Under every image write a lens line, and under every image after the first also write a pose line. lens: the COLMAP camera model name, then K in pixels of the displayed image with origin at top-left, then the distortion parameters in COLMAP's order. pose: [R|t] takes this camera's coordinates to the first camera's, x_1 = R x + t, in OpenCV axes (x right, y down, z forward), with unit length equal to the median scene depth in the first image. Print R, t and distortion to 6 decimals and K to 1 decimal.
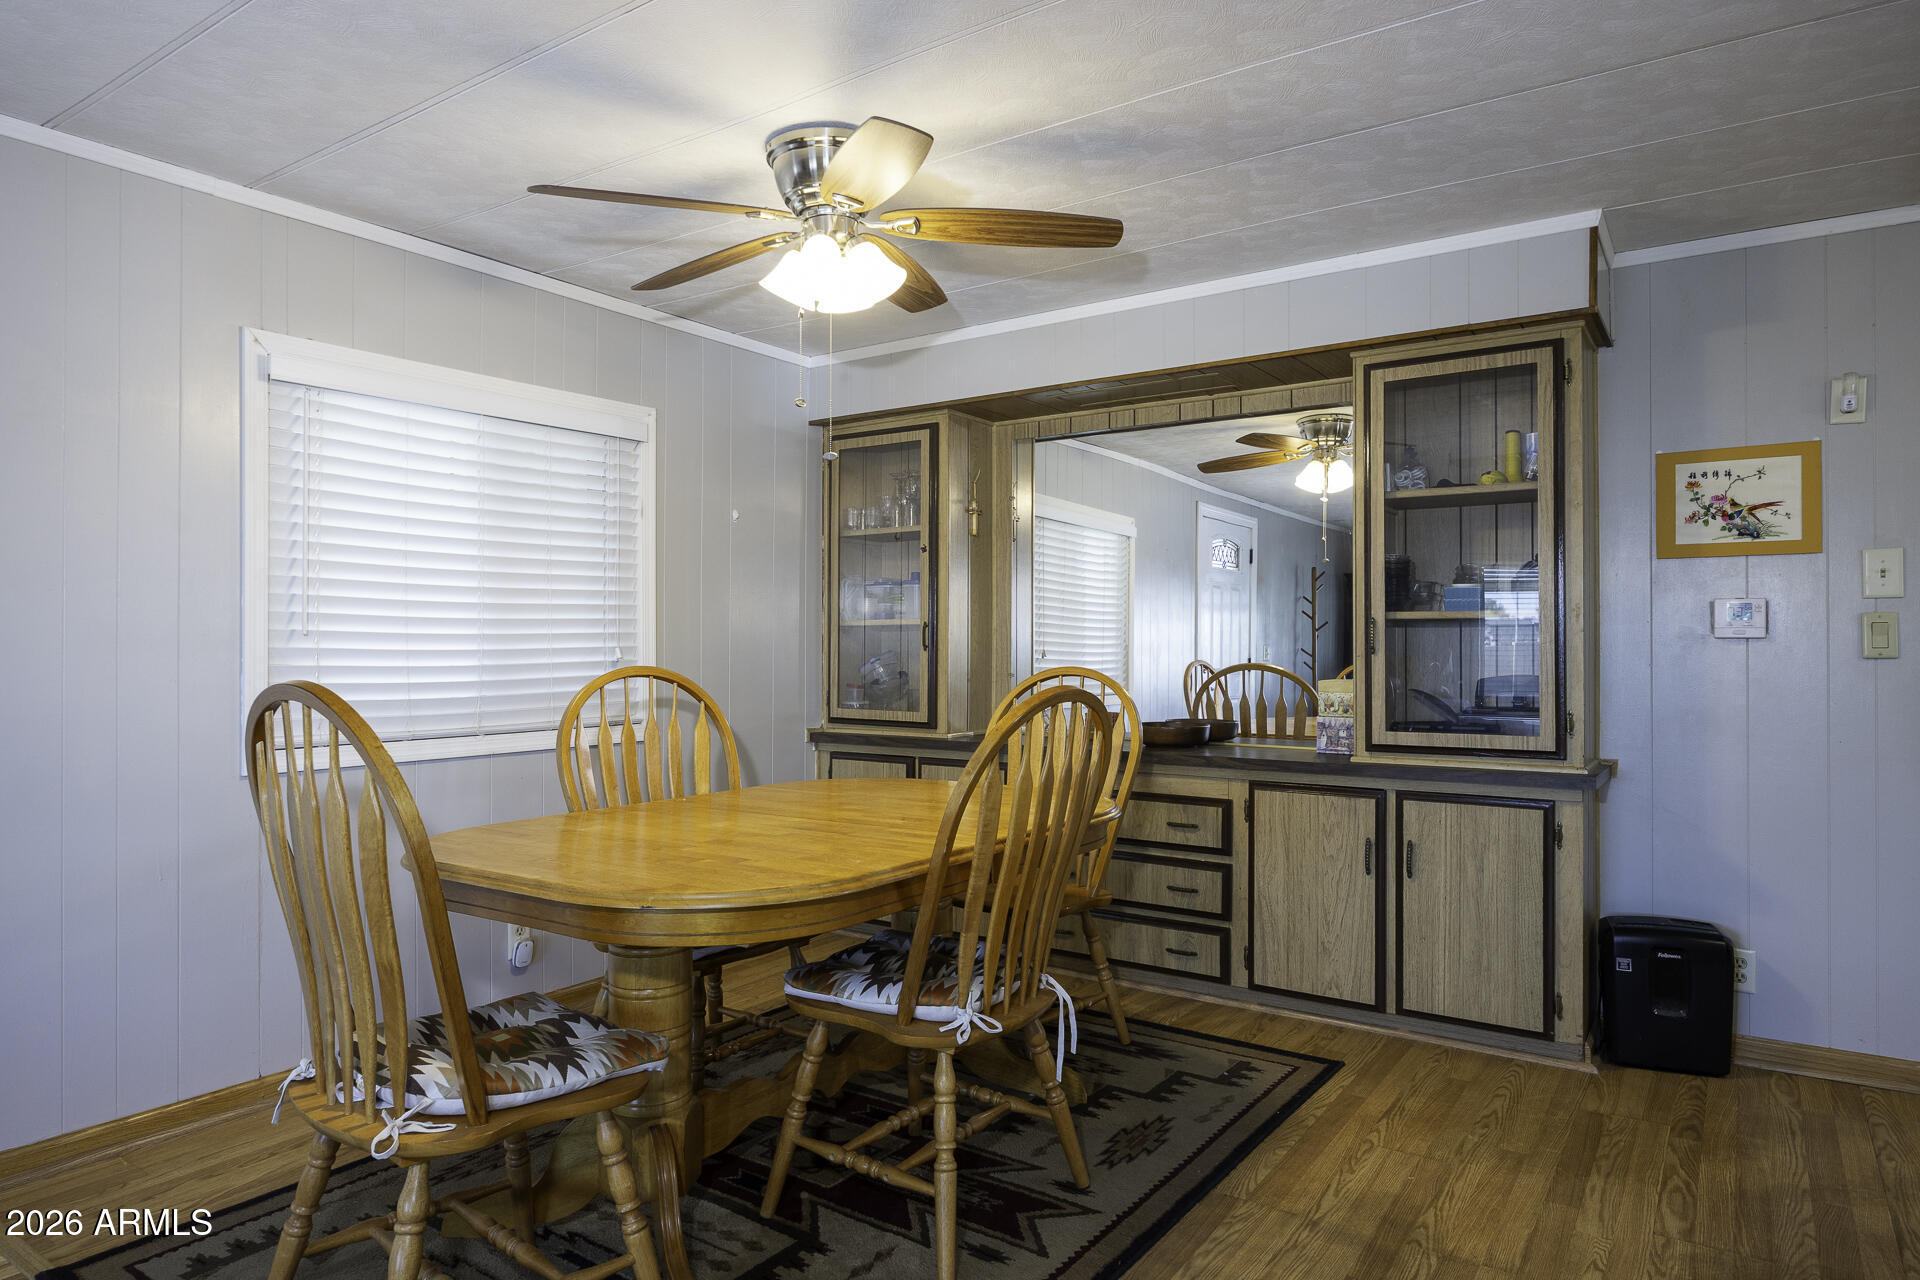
lens RADIAL K [[1156.4, 0, 967.0], [0, 1156.4, 642.1], [0, 0, 1]] dist [0.002098, -0.000033]
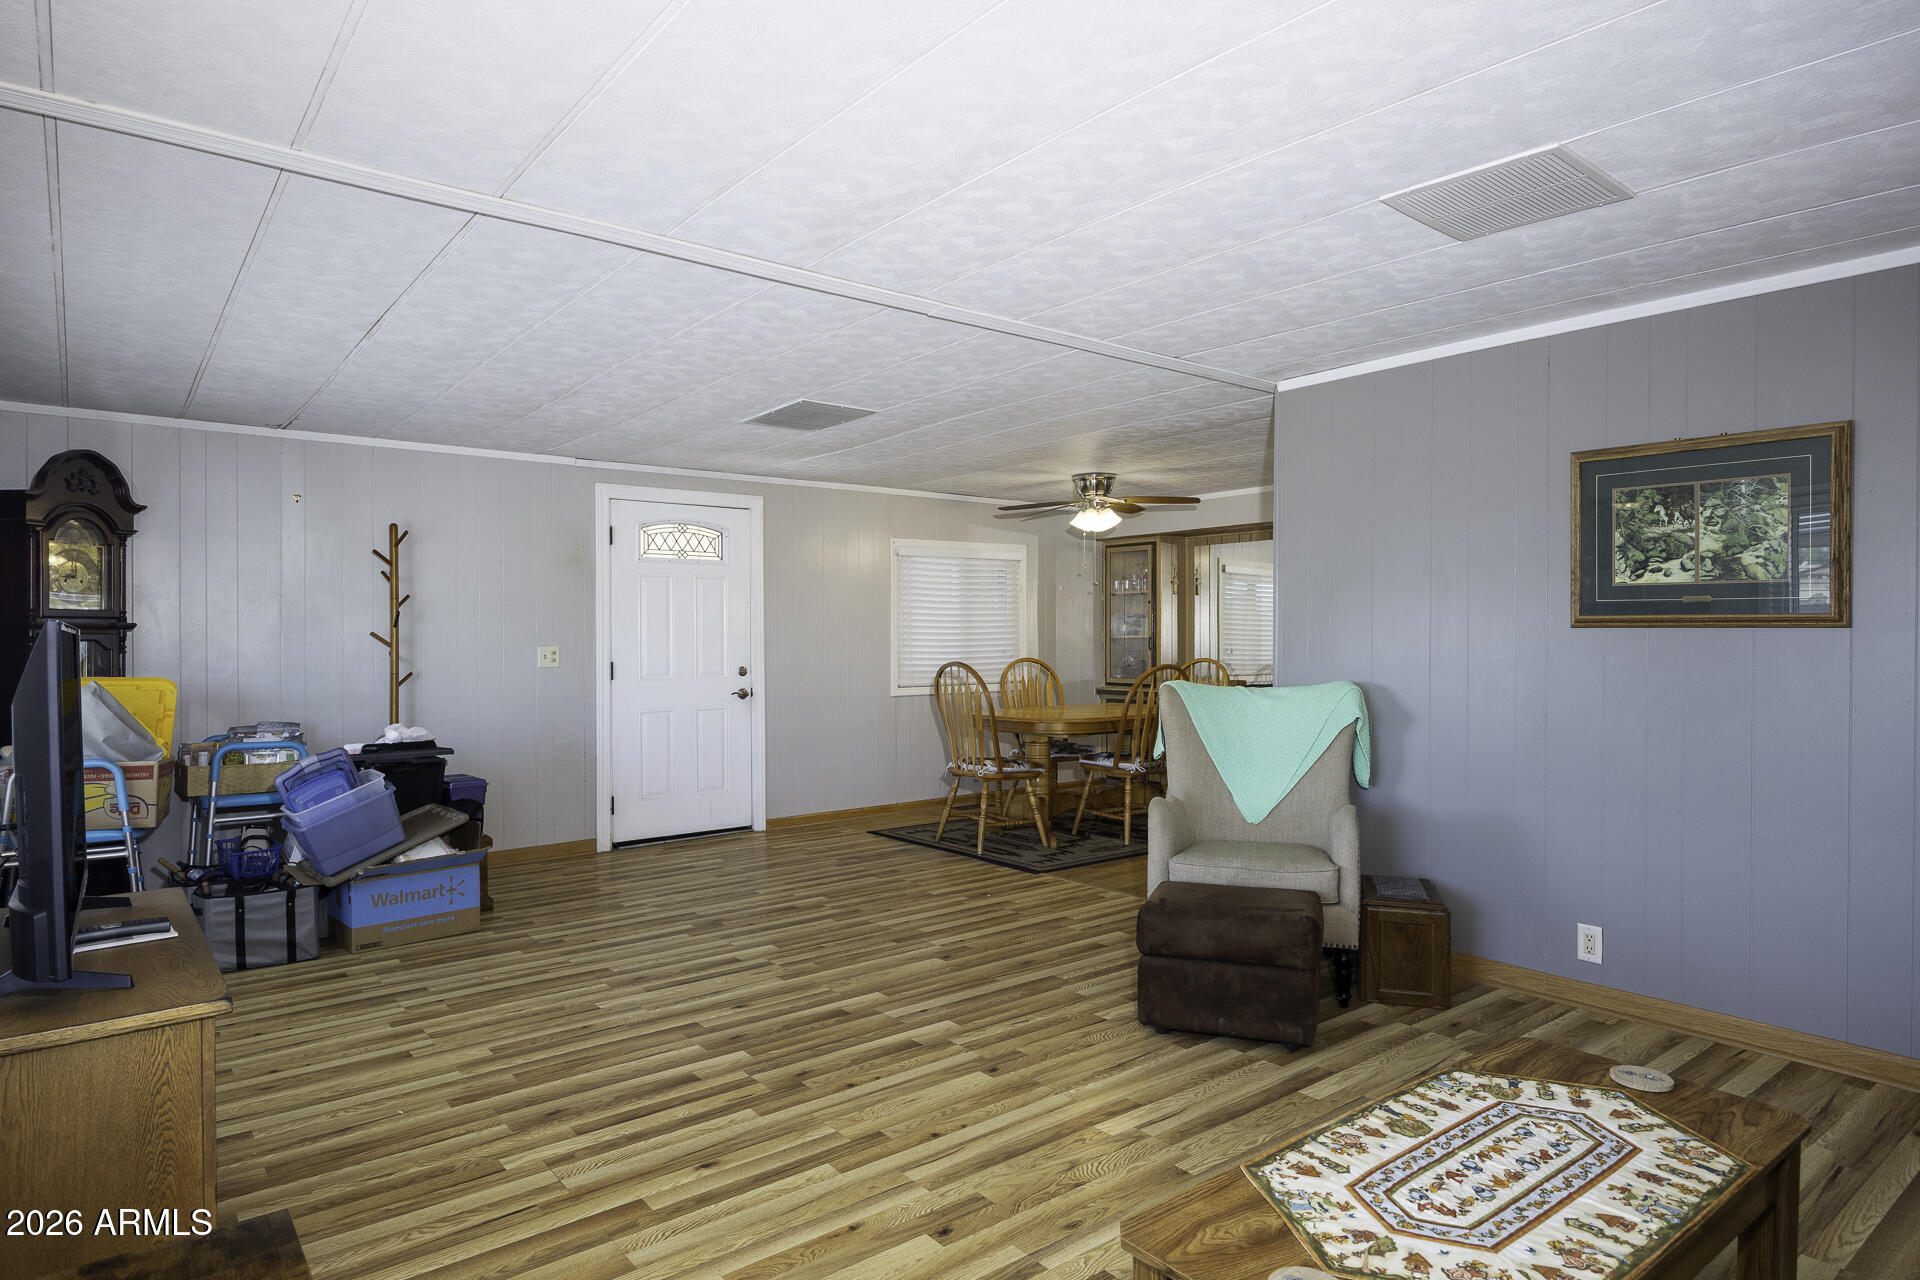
lens RADIAL K [[1103.2, 0, 957.9], [0, 1103.2, 641.5], [0, 0, 1]] dist [-0.000333, -0.000002]
pose [[0.959244, -0.003159, -0.282562, 0.354621], [0.004933, 0.999972, 0.005566, -0.038377], [0.282537, -0.006733, 0.959233, -1.854761]]
